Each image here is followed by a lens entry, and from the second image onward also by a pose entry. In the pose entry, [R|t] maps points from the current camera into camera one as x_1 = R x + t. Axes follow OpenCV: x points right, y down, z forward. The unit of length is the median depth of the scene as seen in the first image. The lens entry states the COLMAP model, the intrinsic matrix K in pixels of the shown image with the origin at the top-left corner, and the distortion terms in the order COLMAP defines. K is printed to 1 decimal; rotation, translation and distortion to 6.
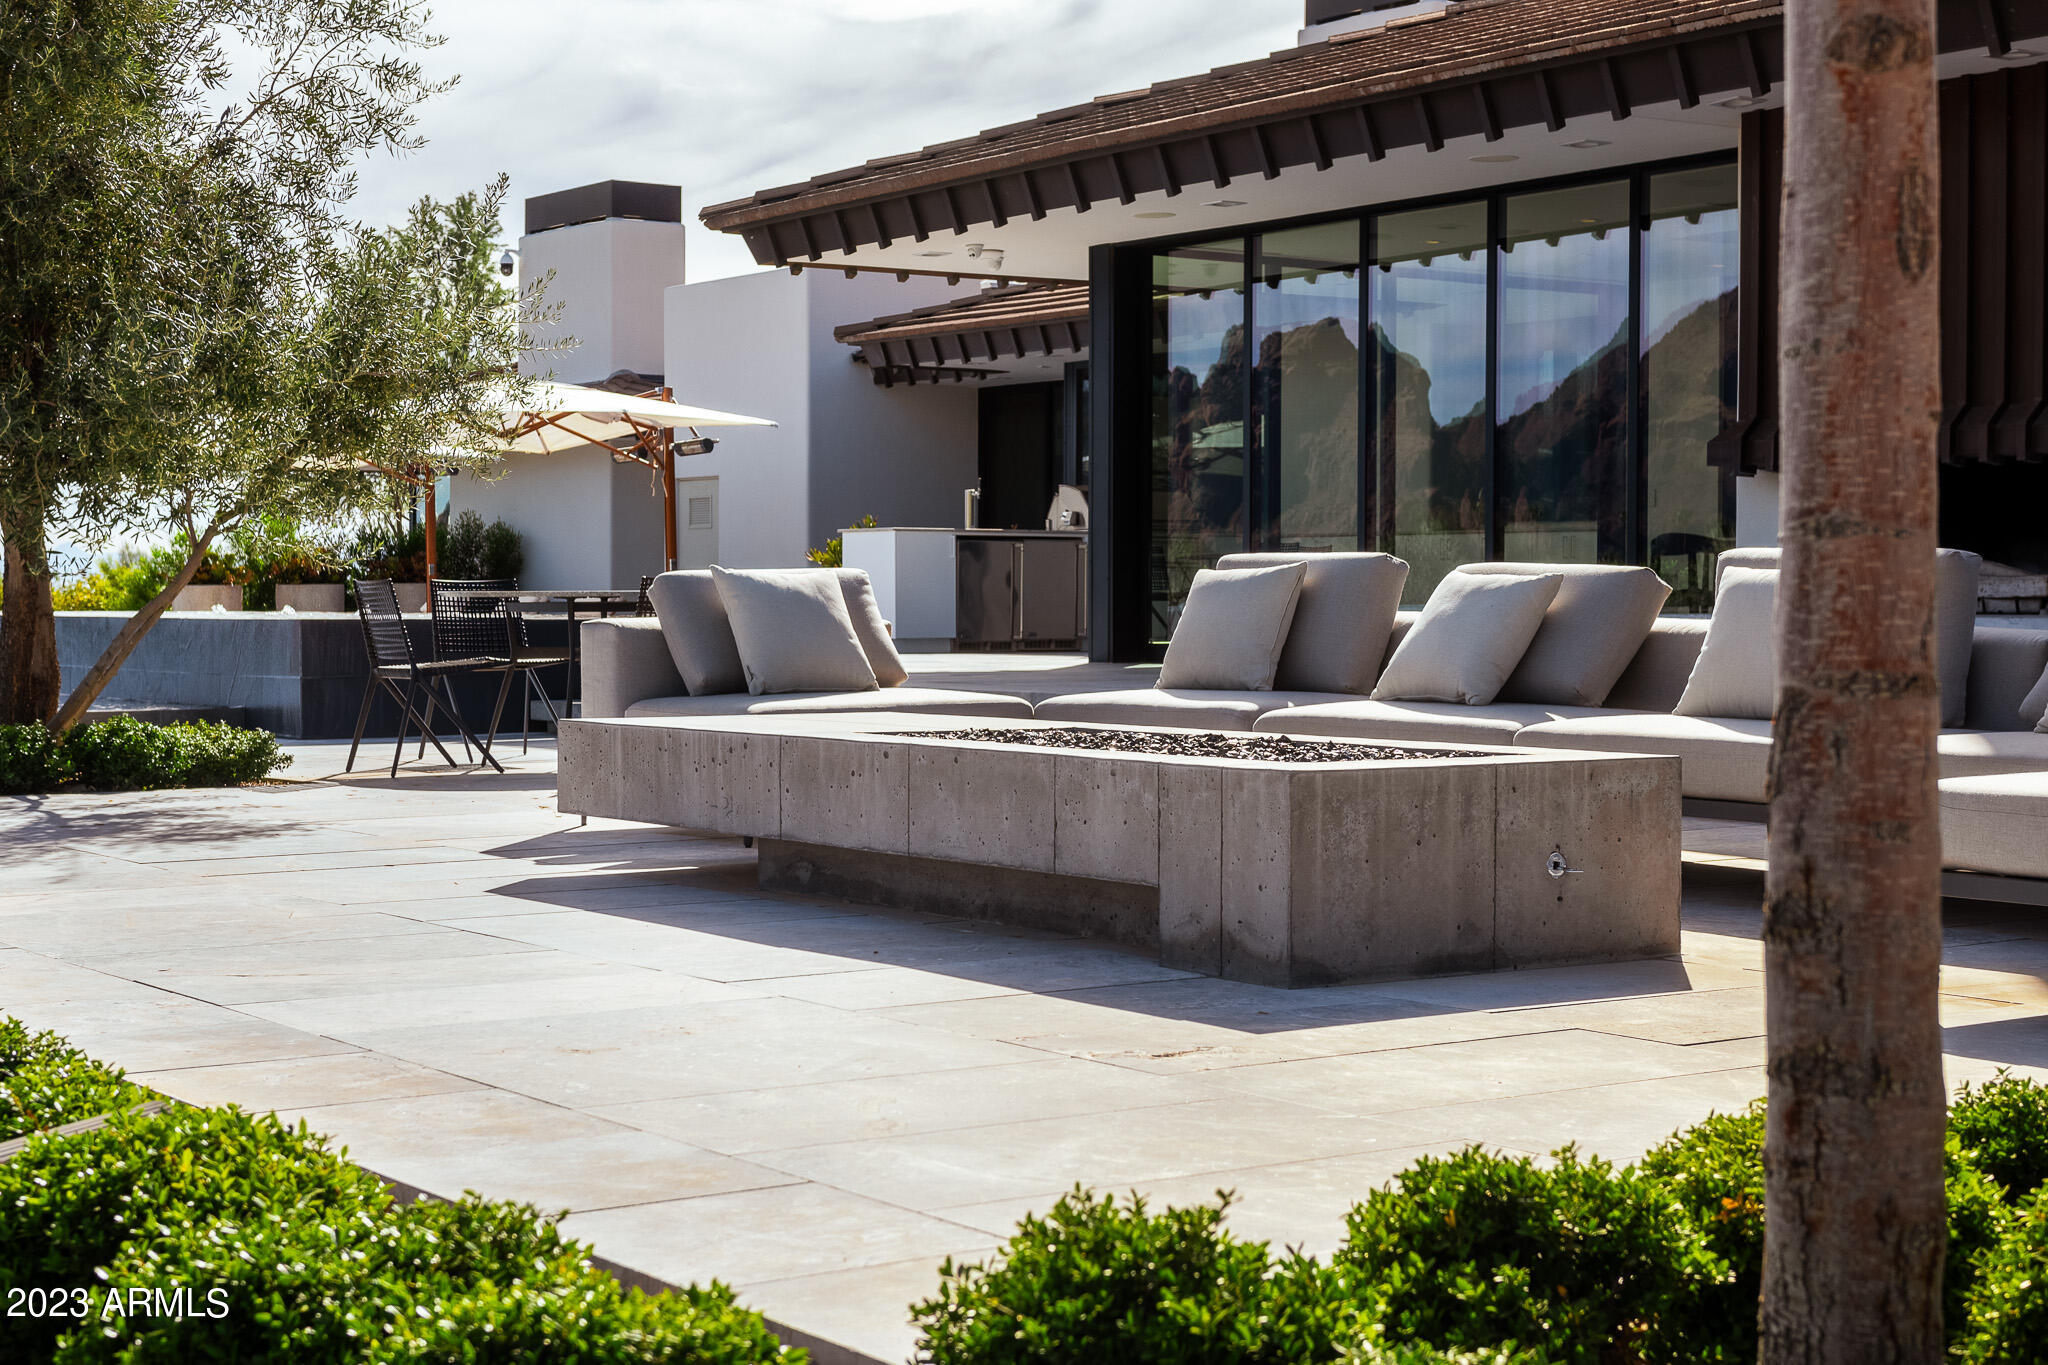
lens RADIAL K [[3133.4, 0, 1023.5], [0, 3133.4, 621.4], [0, 0, 1]] dist [-0.010624, -0.015164]
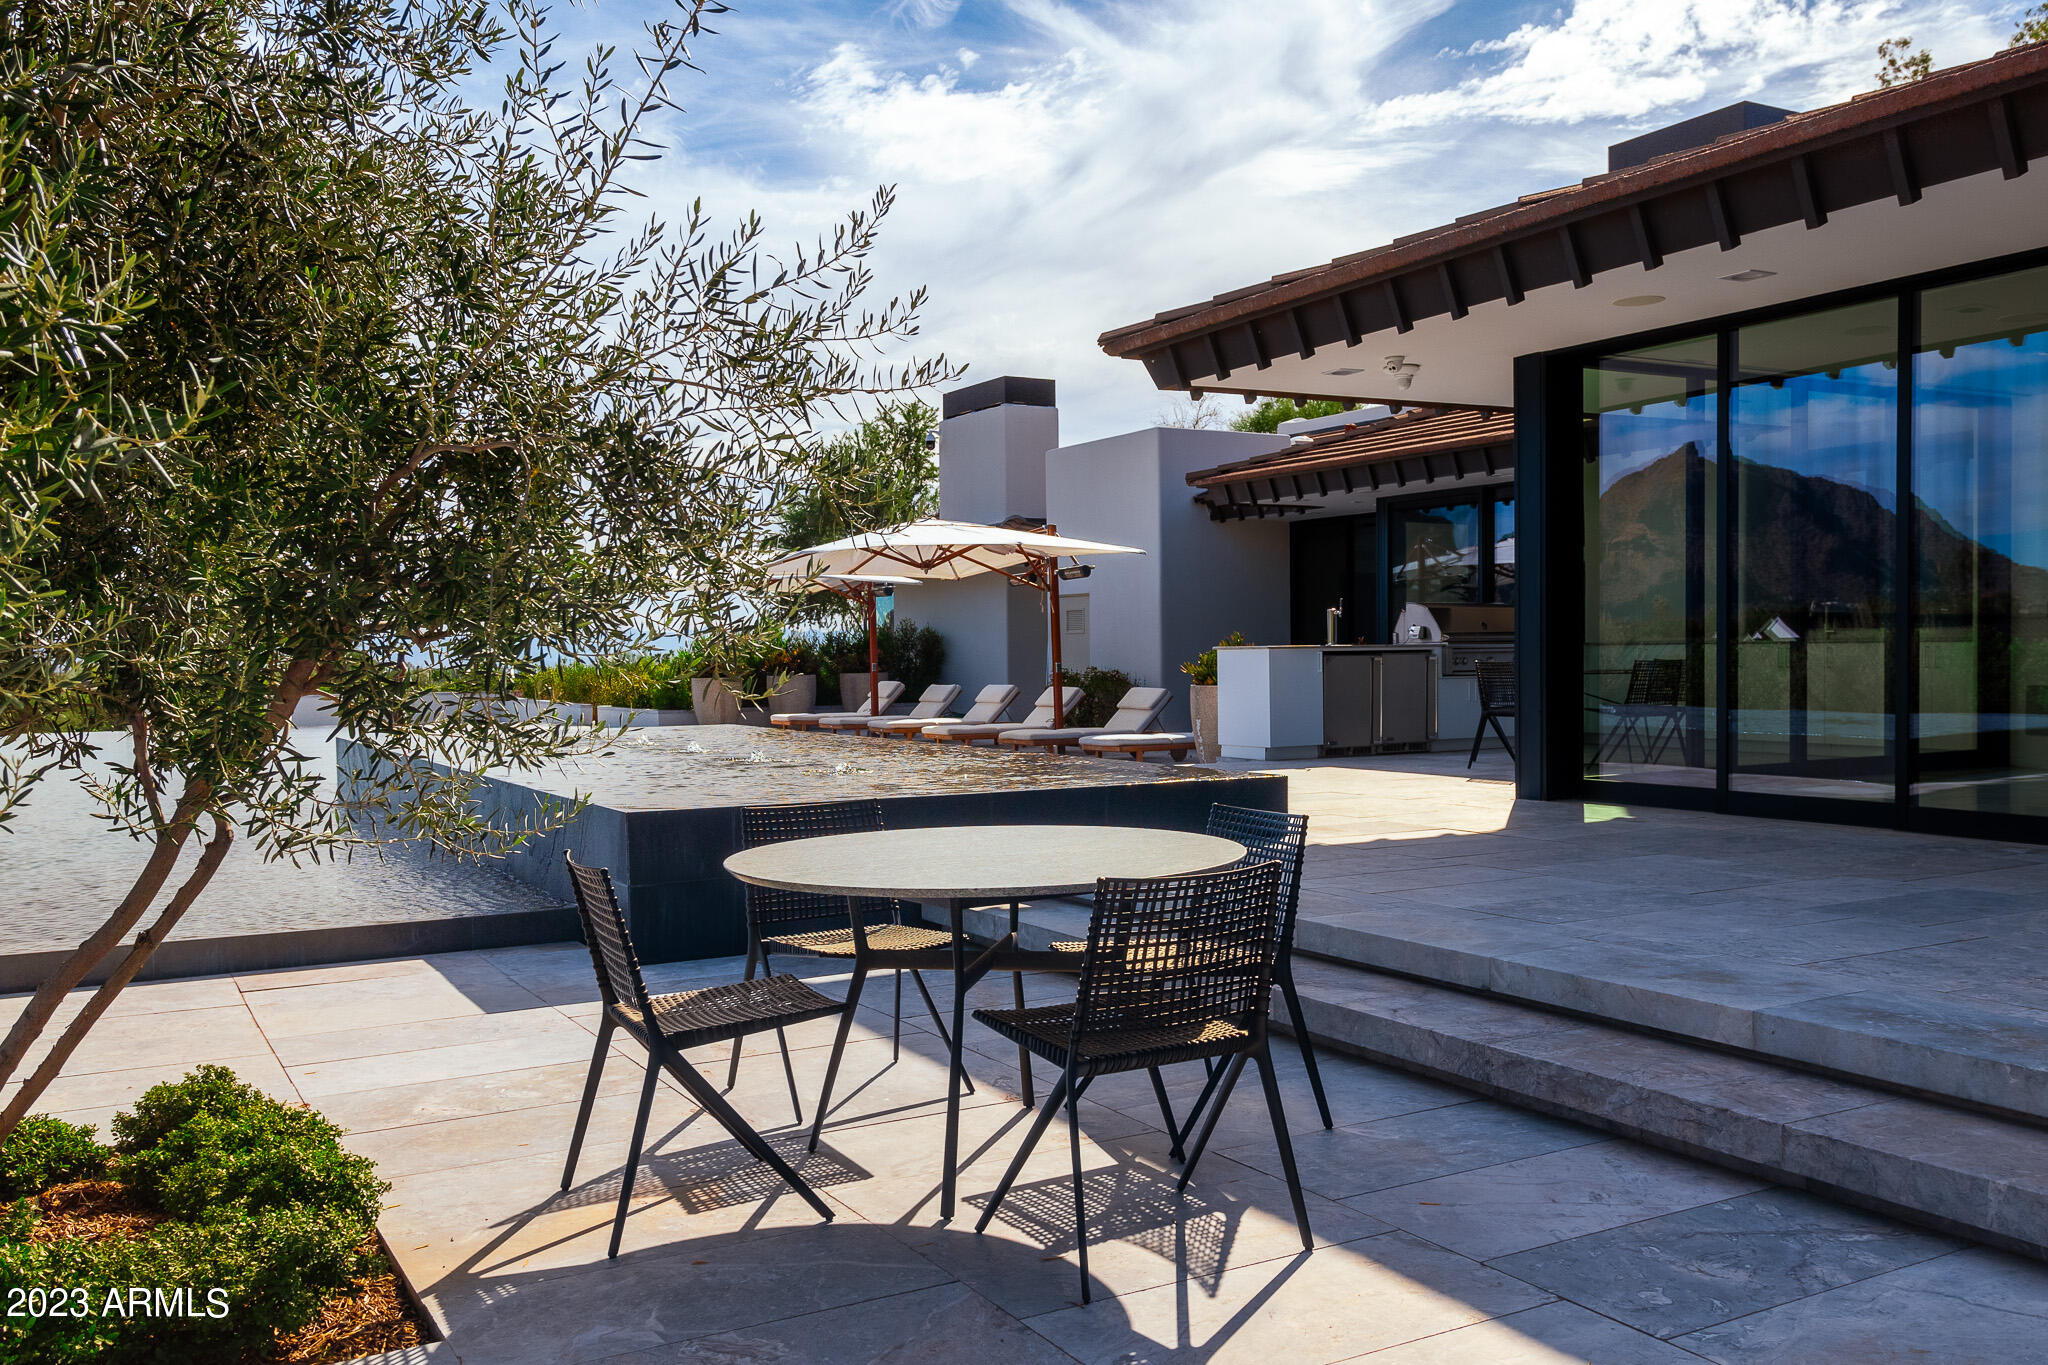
lens RADIAL K [[1657.2, 0, 1024.0], [0, 1657.2, 682.5], [0, 0, 1]] dist [0.002926, 0.001500]
pose [[0.992869, -0.008836, -0.118884, -0.048639], [0.010700, 0.999830, 0.015047, -0.022787], [0.118731, -0.016212, 0.992794, 0.355432]]
